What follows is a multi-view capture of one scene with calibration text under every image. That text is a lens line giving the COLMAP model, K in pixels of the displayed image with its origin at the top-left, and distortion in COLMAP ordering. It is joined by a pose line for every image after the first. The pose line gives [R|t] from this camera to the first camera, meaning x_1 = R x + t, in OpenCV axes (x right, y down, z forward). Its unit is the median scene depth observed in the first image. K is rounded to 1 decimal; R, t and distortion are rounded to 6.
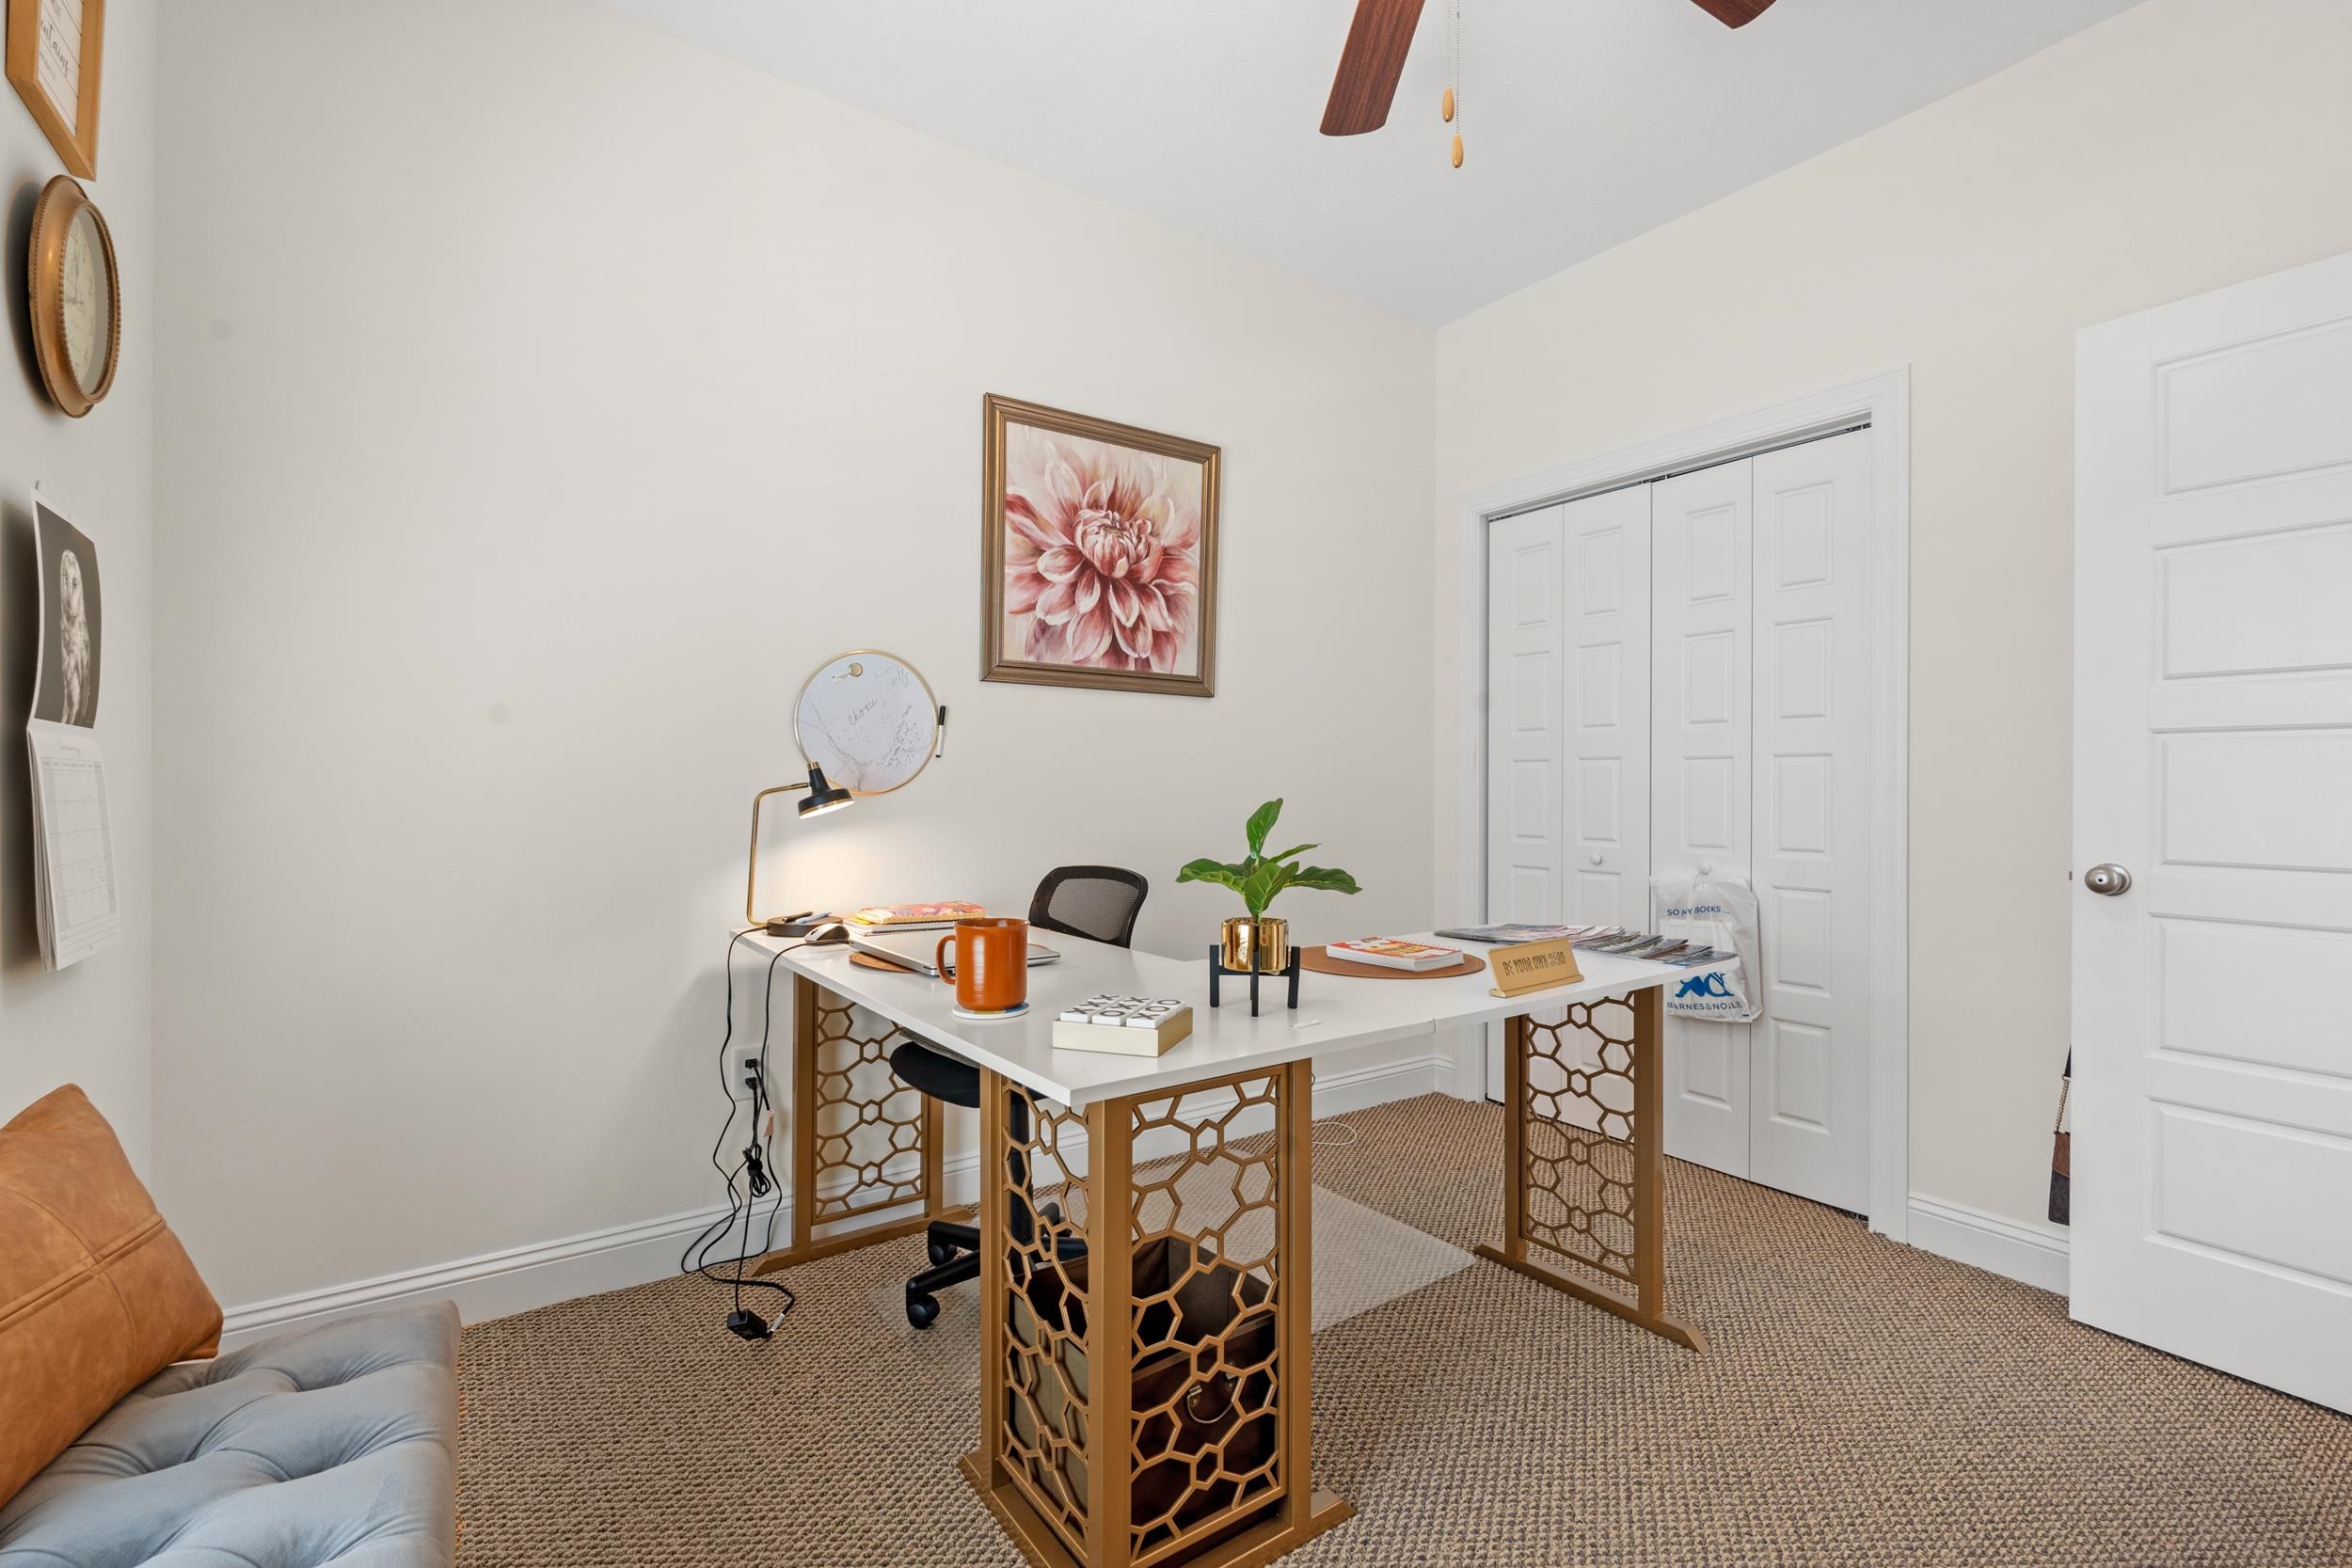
lens RADIAL K [[1034.9, 0, 1182.5], [0, 1034.9, 786.9], [0, 0, 1]] dist [-0.004077, 0.000594]
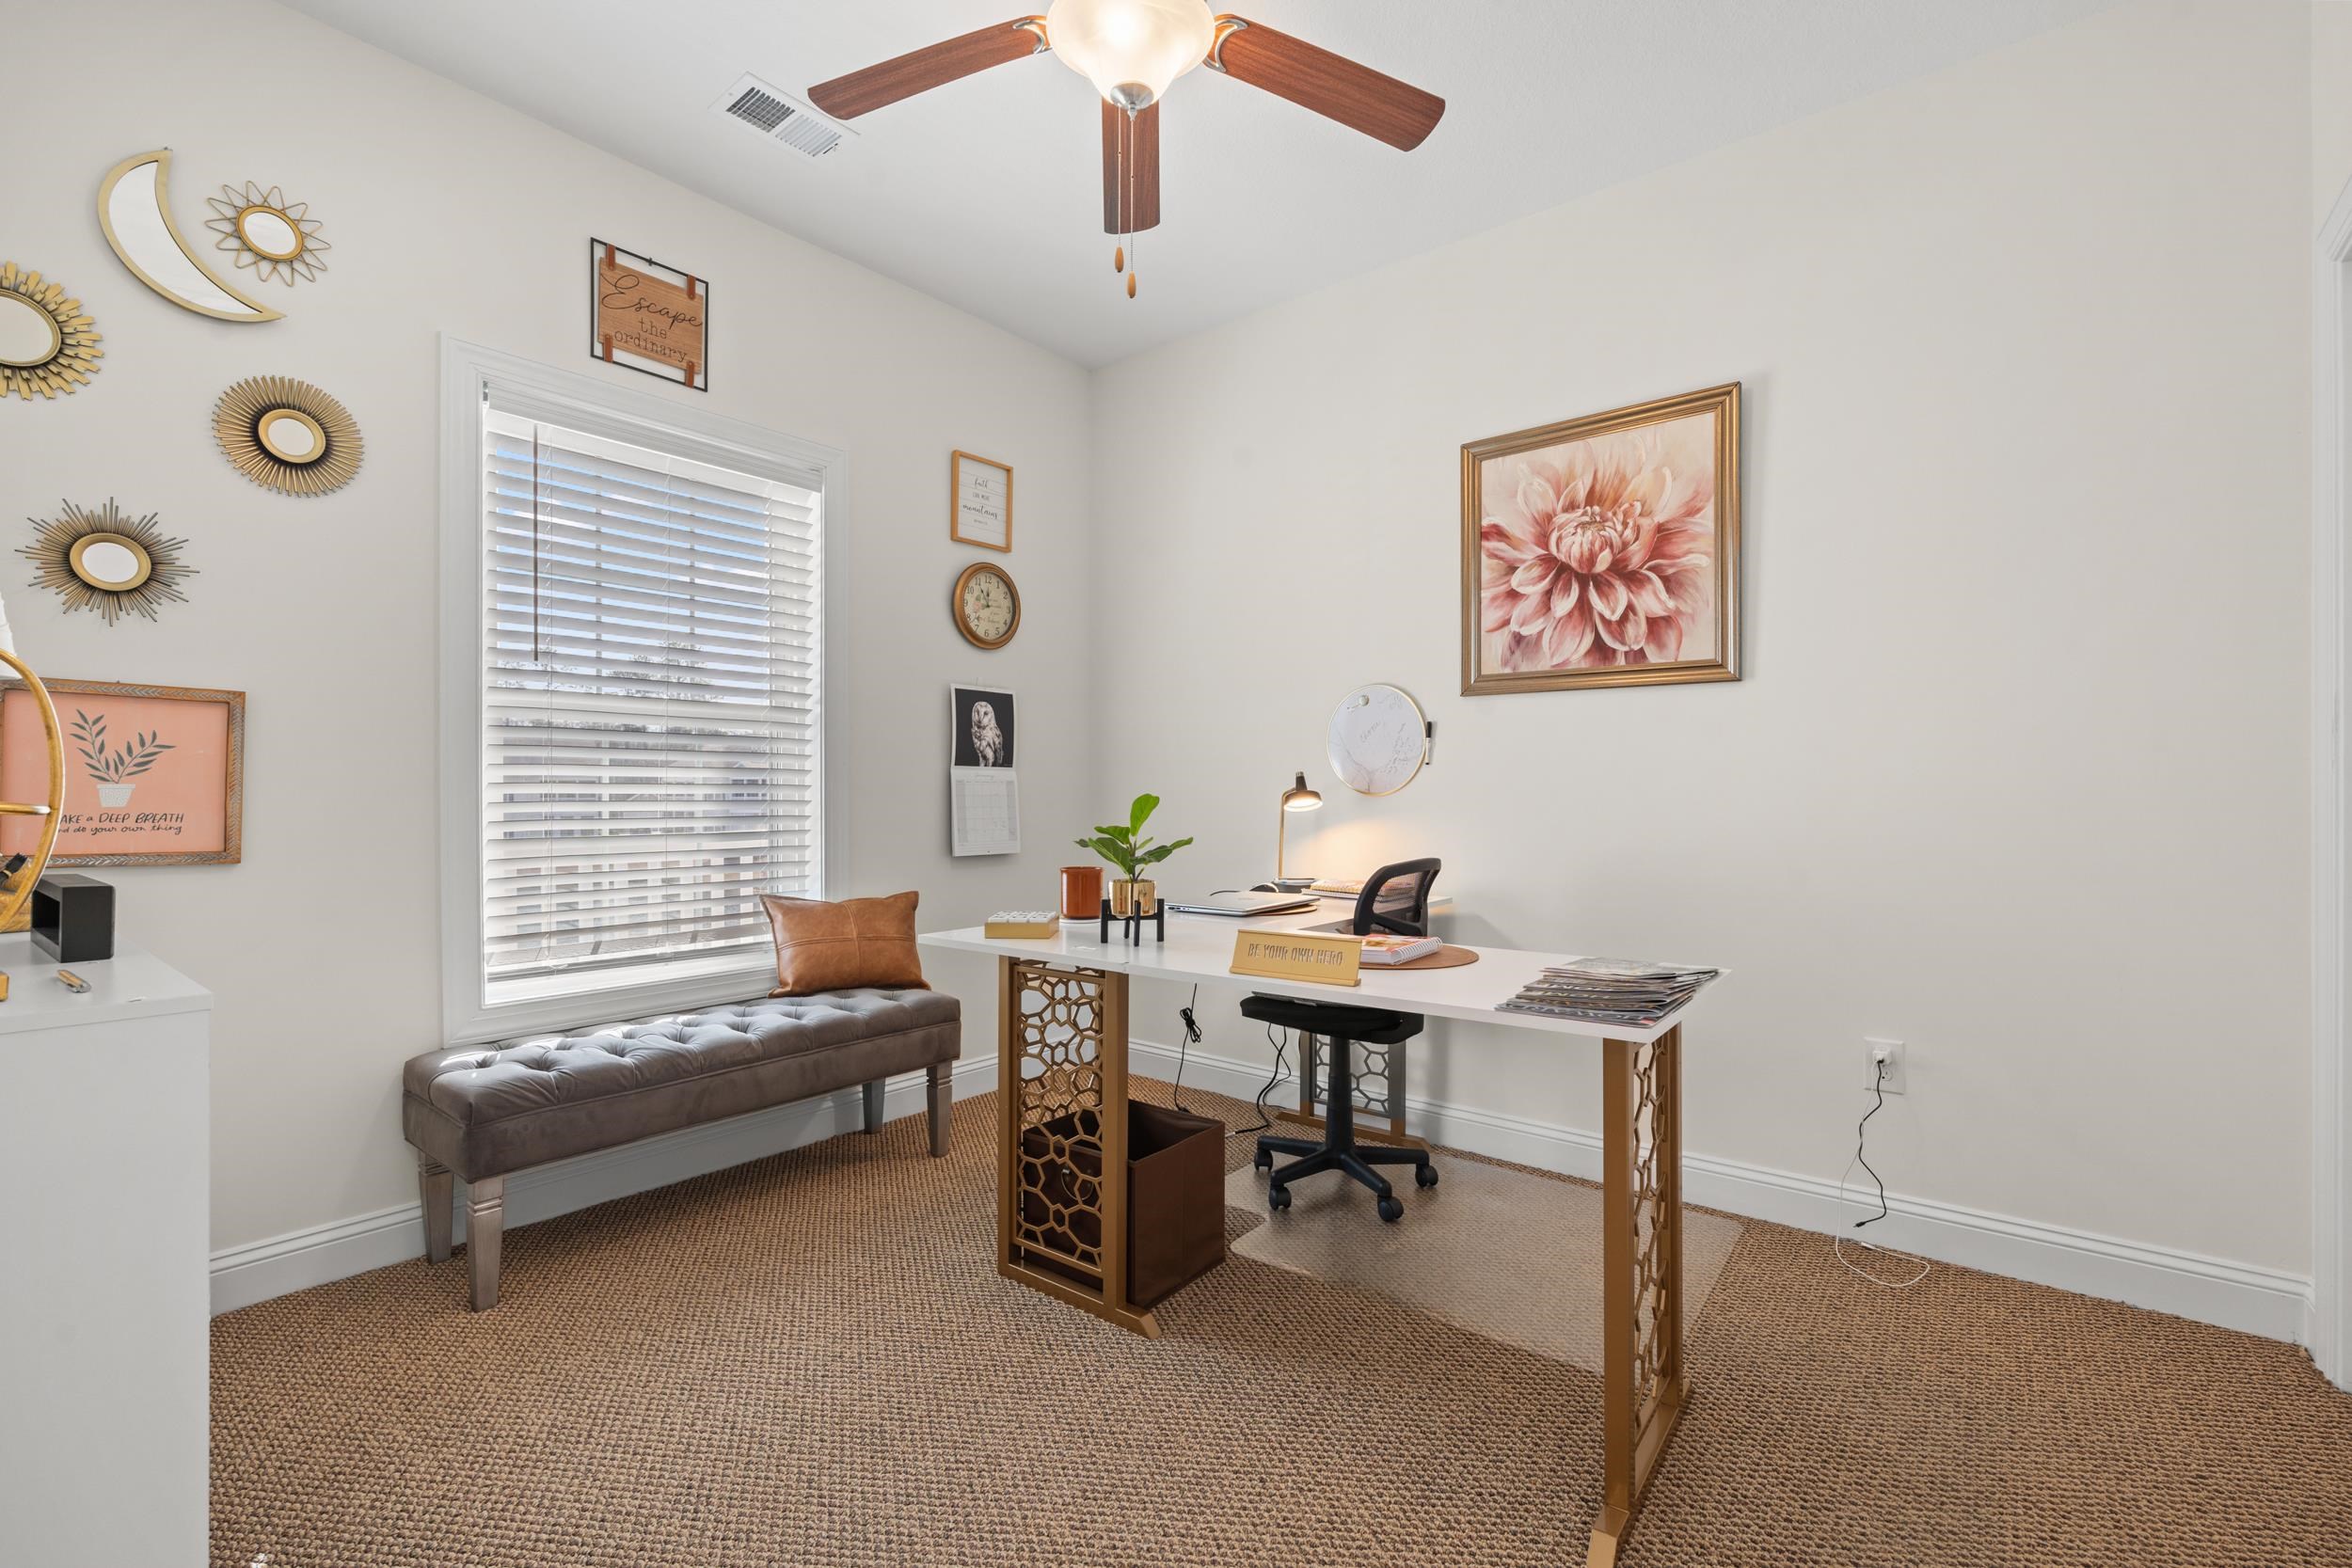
lens RADIAL K [[1034.9, 0, 1182.5], [0, 1034.9, 792.7], [0, 0, 1]] dist [-0.004077, 0.000594]
pose [[0.274387, -0.002469, -0.961616, 0.770492], [0.000814, 0.999997, -0.002335, 0.006426], [0.961619, -0.000142, 0.274389, 0.362323]]
